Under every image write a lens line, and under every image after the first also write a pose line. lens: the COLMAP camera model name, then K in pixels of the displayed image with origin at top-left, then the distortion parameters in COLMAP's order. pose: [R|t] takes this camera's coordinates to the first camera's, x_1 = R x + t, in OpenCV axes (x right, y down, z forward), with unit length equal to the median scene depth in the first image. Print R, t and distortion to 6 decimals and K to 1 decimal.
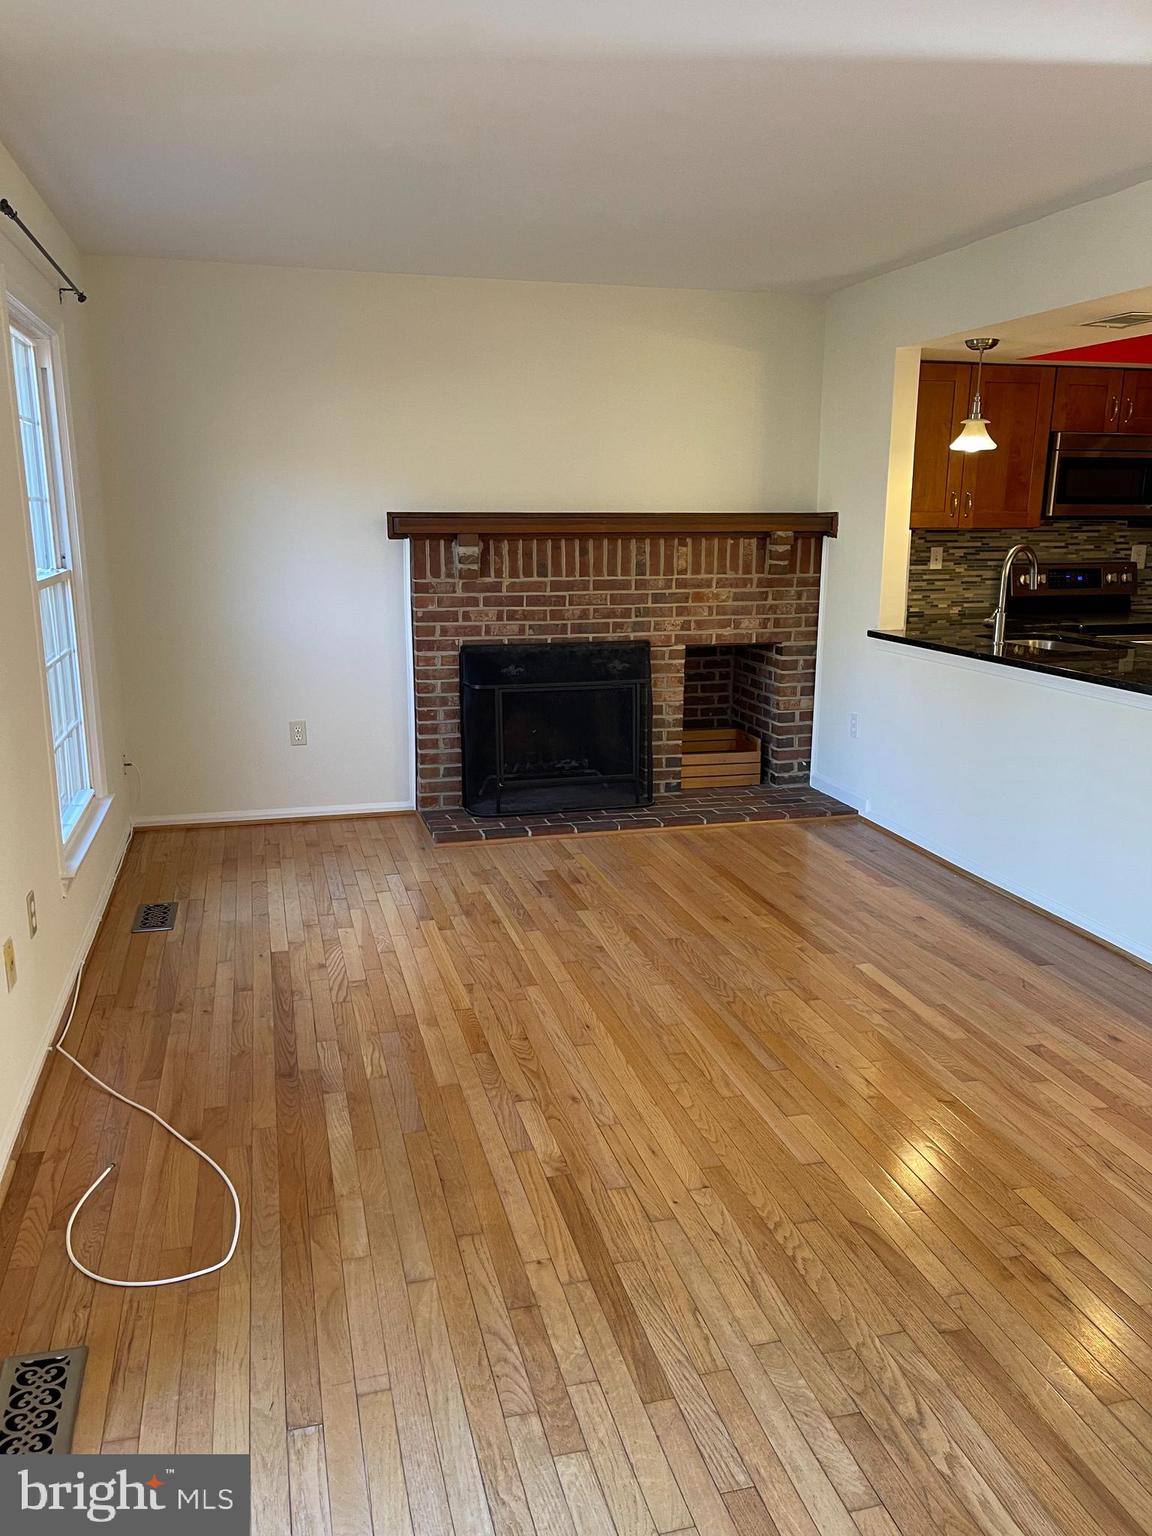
lens RADIAL K [[1162.8, 0, 578.5], [0, 1162.8, 772.9], [0, 0, 1]] dist [0.082104, -0.103823]
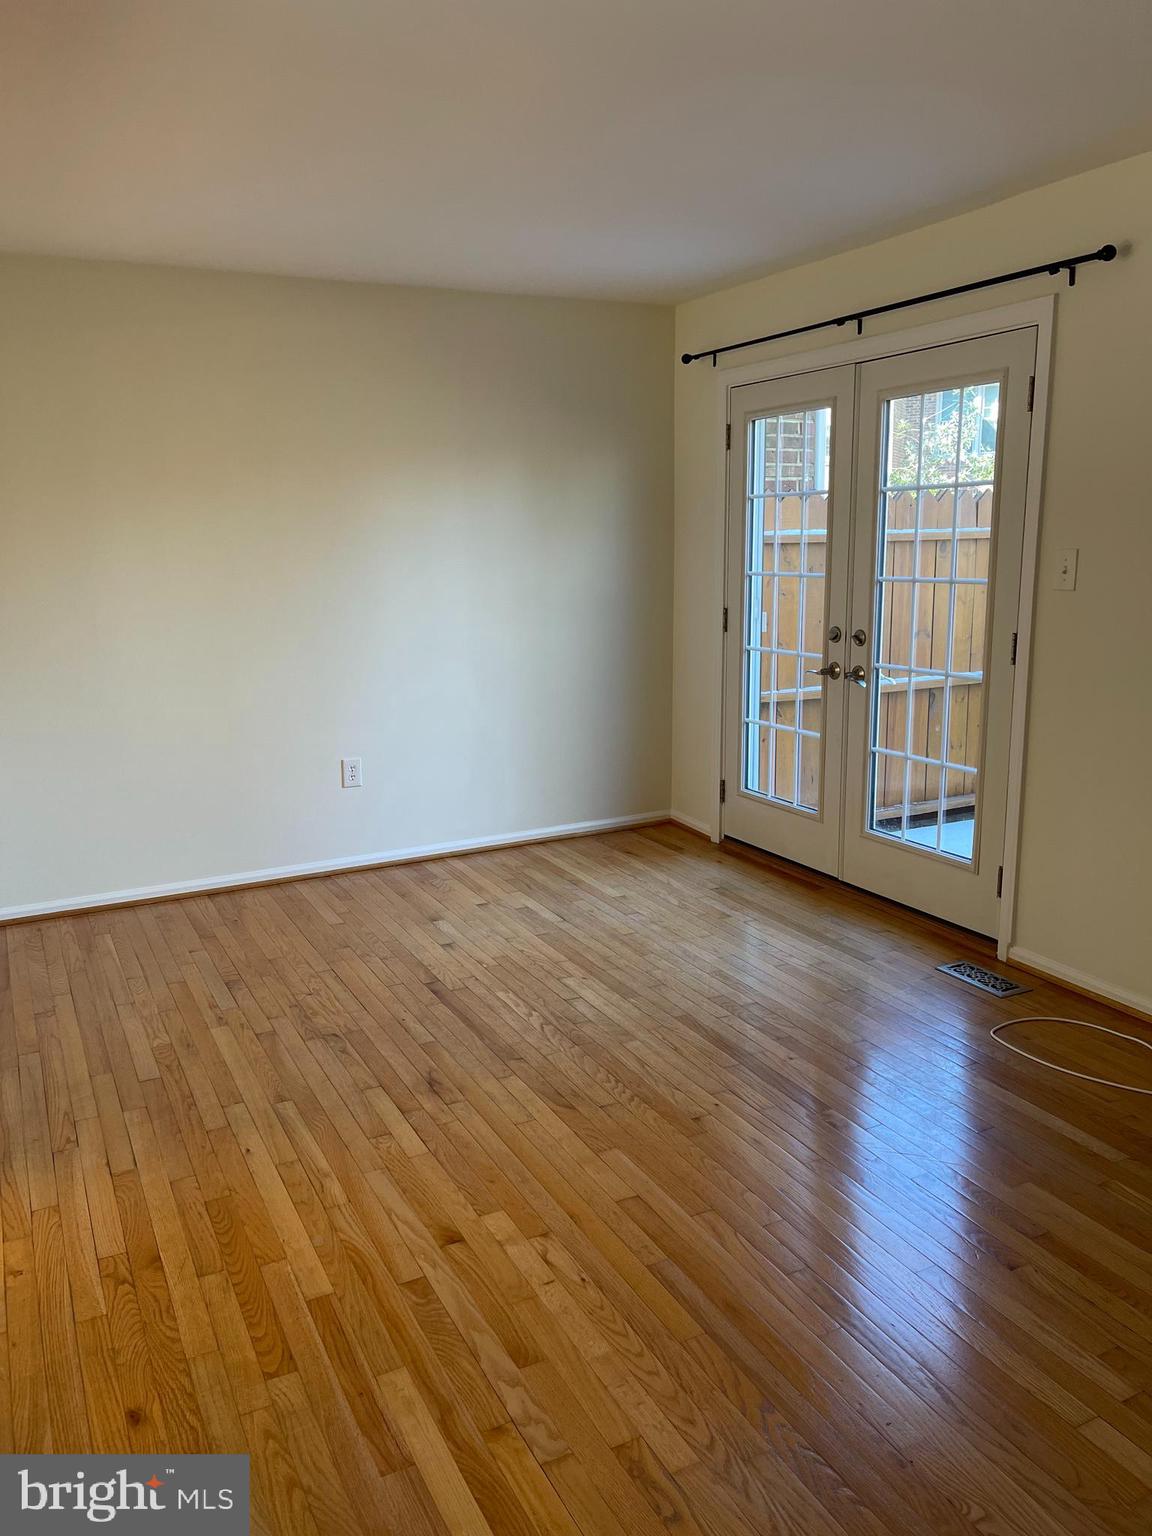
lens RADIAL K [[1162.8, 0, 574.9], [0, 1162.8, 770.5], [0, 0, 1]] dist [0.082104, -0.103823]
pose [[-0.980104, 0.059225, -0.189444, 0.481563], [-0.024282, 0.911499, 0.410585, -0.483404], [0.196994, 0.407016, -0.891926, 2.122909]]
